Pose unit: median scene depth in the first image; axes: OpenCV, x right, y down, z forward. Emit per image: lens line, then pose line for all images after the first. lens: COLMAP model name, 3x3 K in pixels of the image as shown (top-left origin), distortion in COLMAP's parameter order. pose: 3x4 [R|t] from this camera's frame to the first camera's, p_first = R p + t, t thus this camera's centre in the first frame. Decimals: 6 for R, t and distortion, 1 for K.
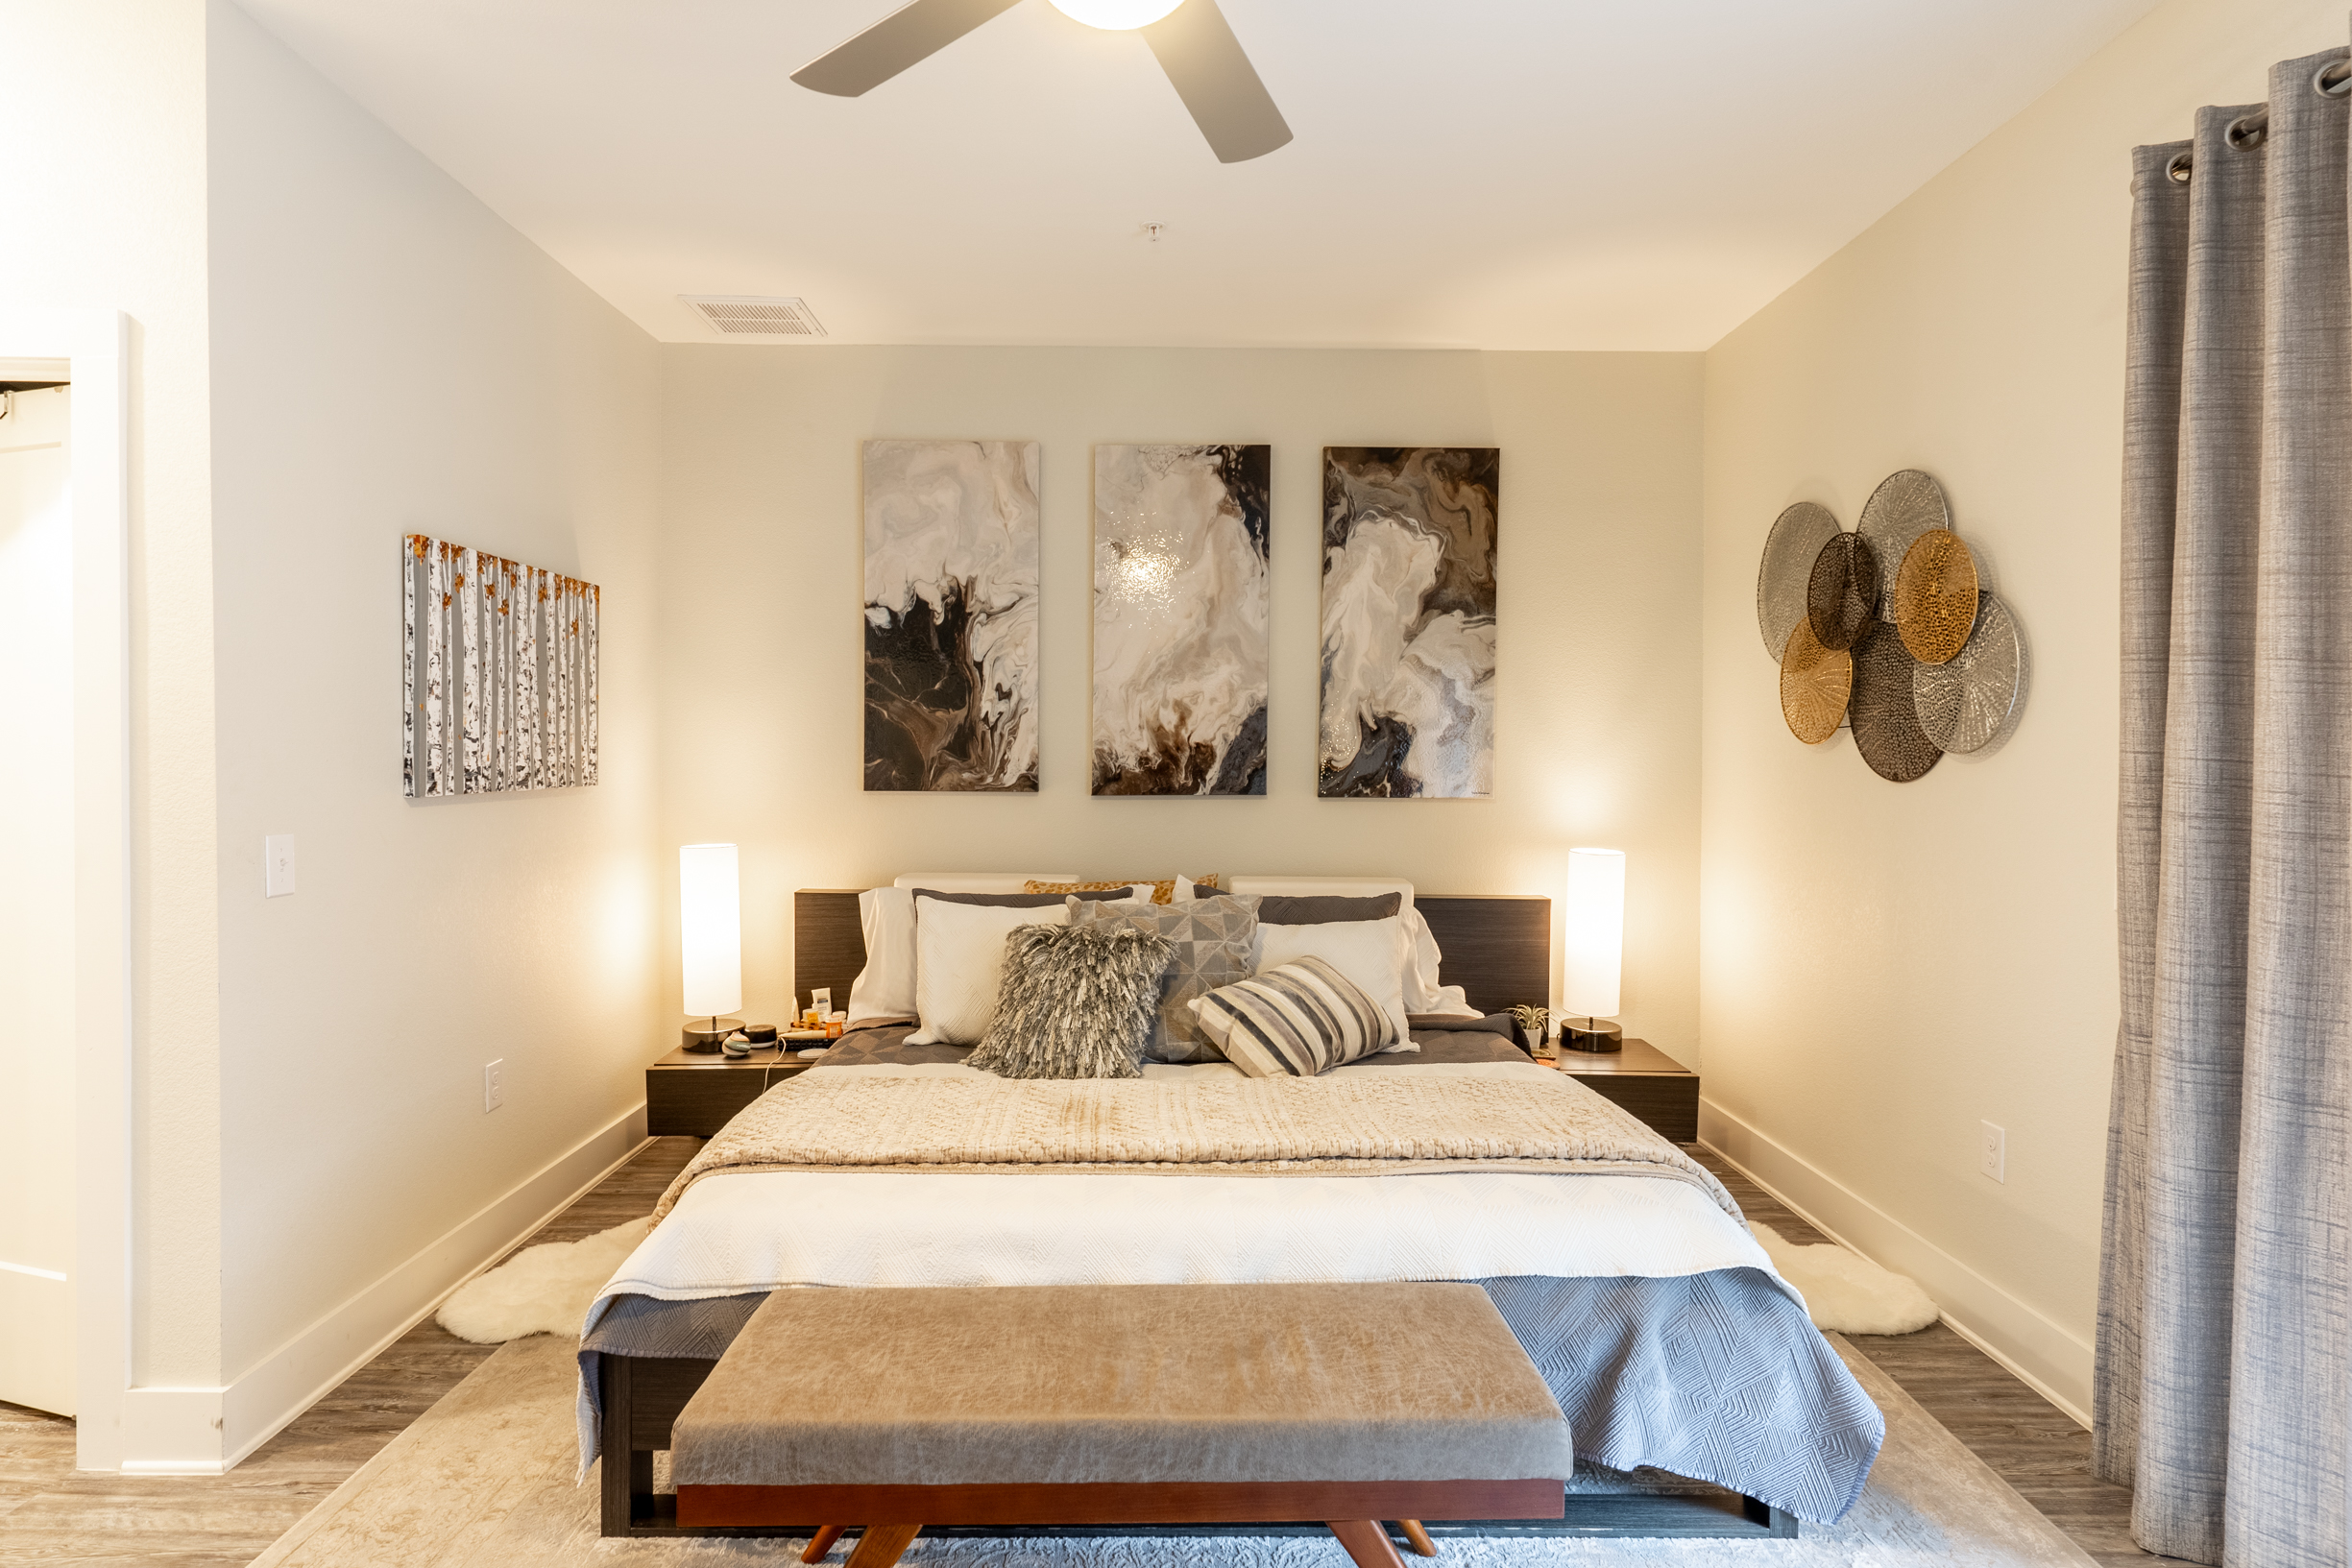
lens RADIAL K [[1276.1, 0, 1176.0], [0, 1276.1, 784.0], [0, 0, 1]] dist [0.000996, 0.000483]
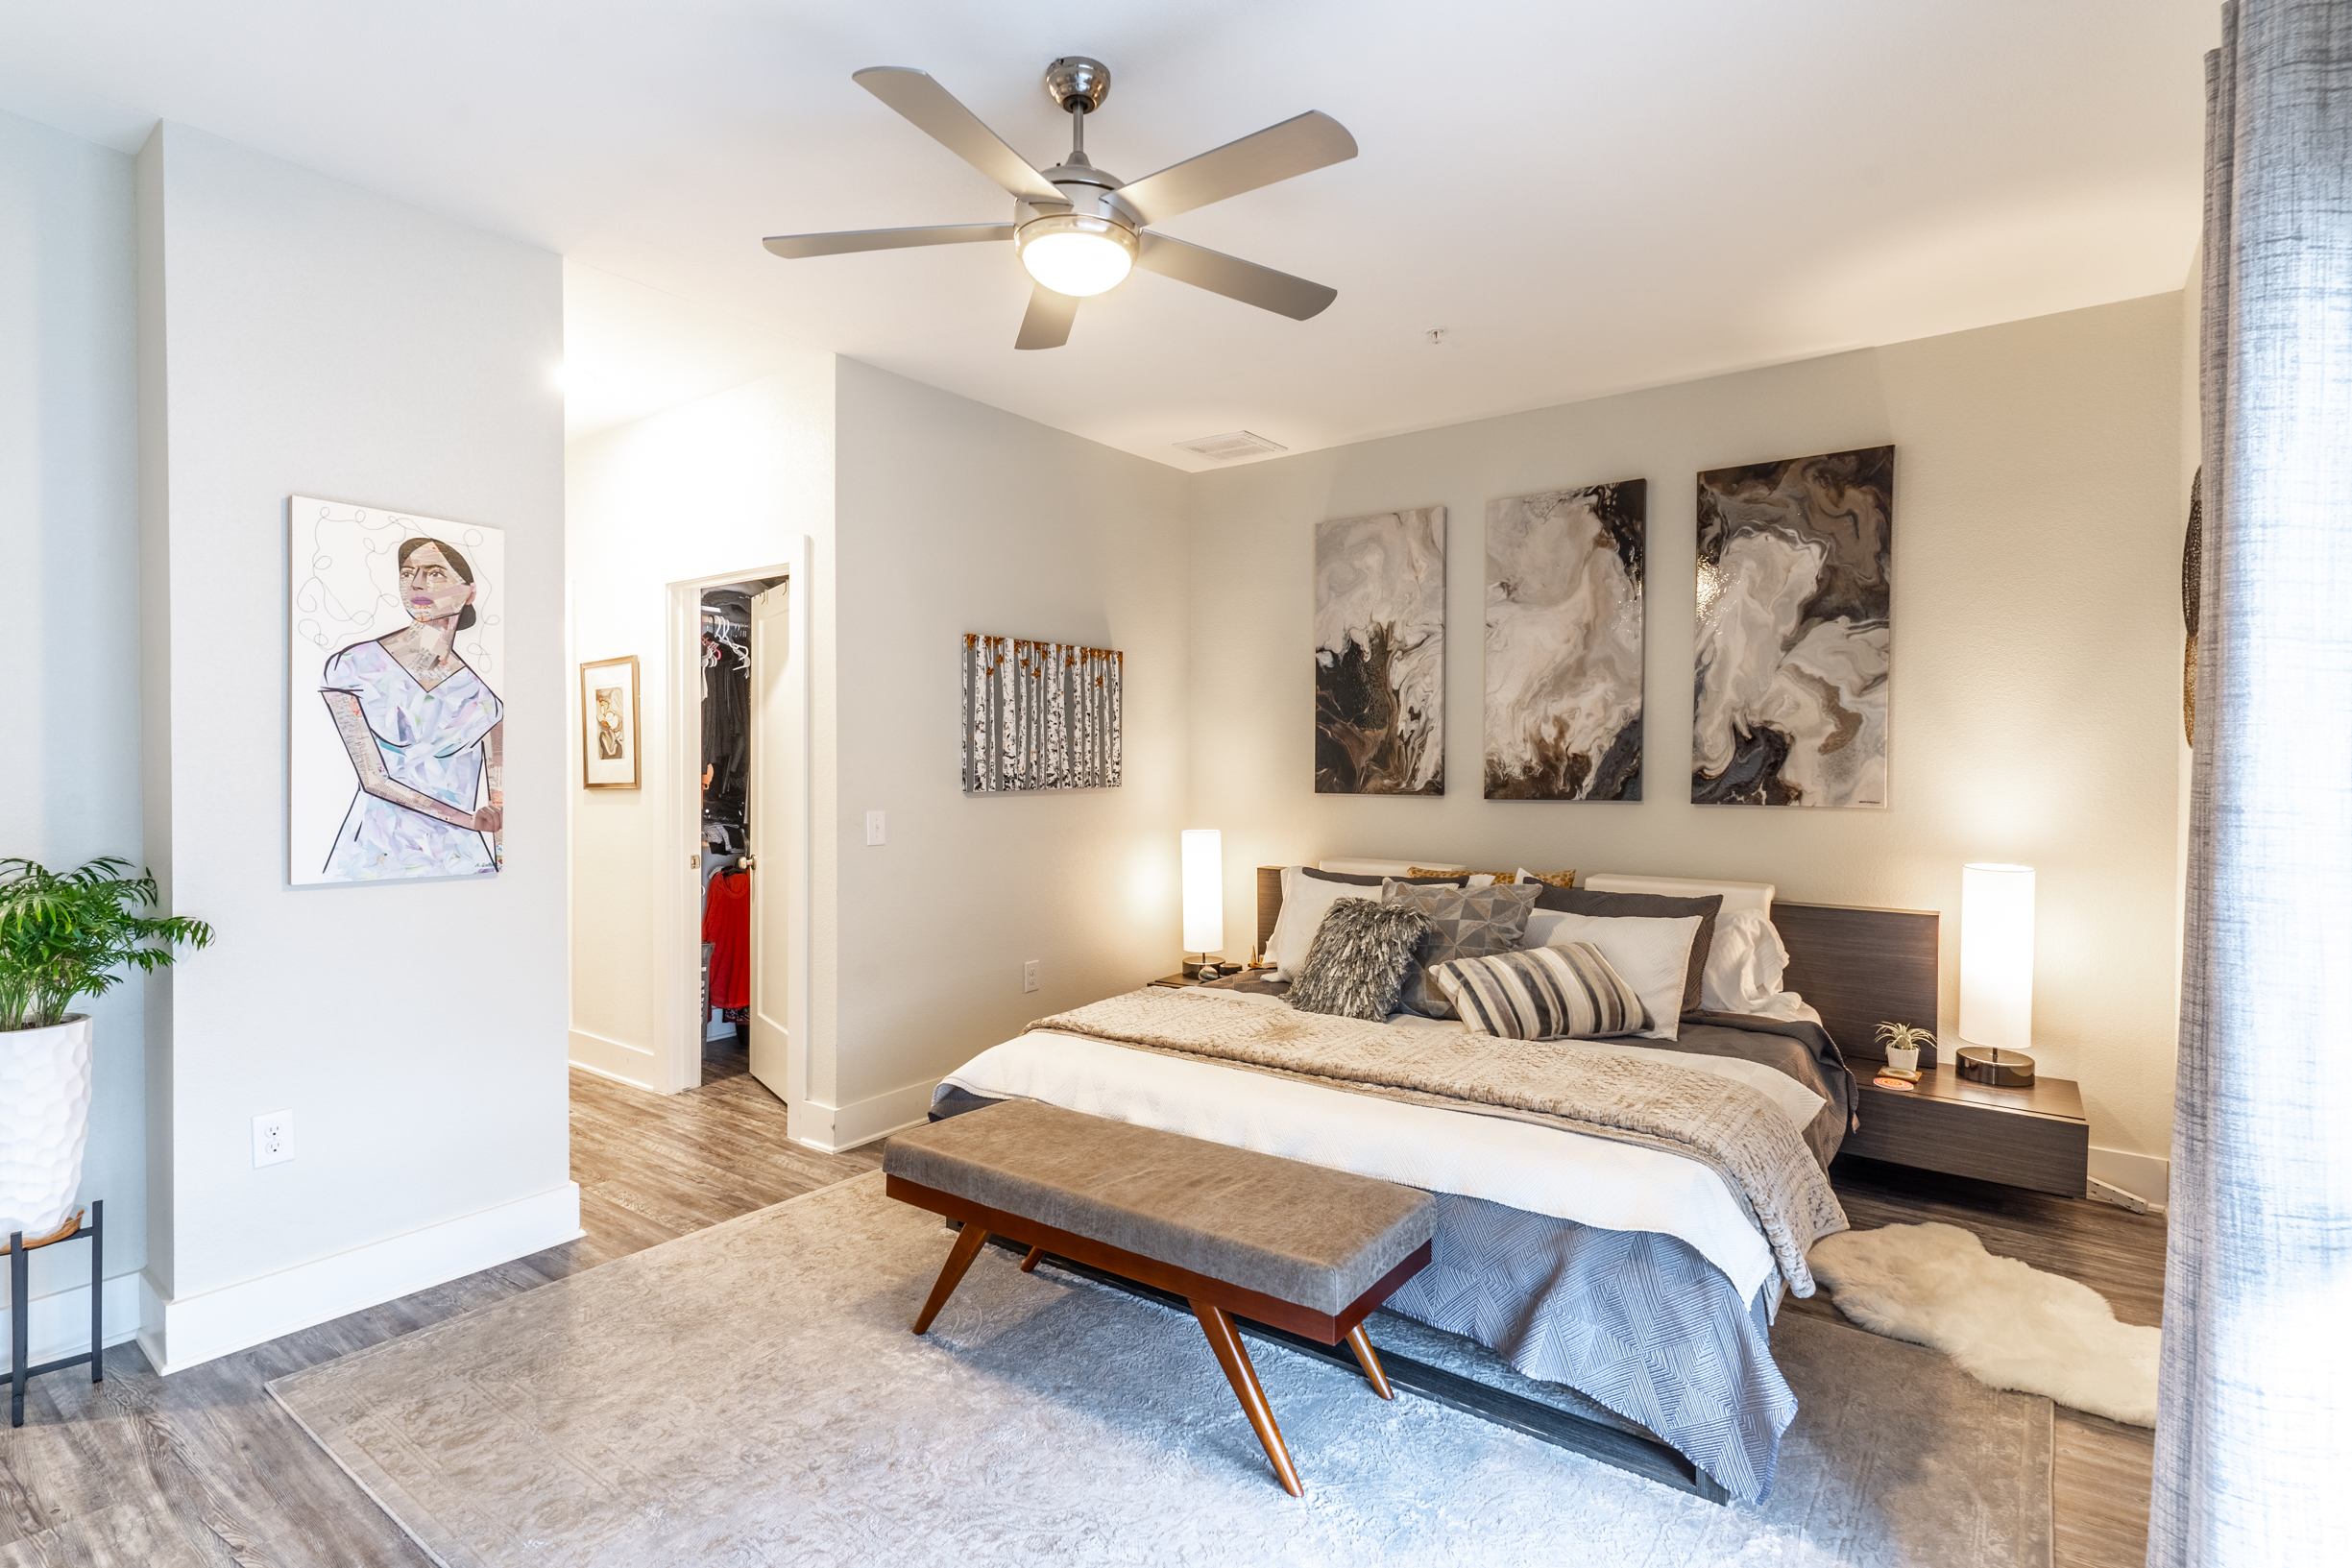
lens RADIAL K [[1146.8, 0, 1176.0], [0, 1146.8, 784.0], [0, 0, 1]] dist [-0.002202, -0.000649]
pose [[0.796088, 0.005672, -0.605154, 0.350465], [-0.009984, 0.999943, -0.003762, 0.001918], [0.605098, 0.009037, 0.796100, -0.015319]]
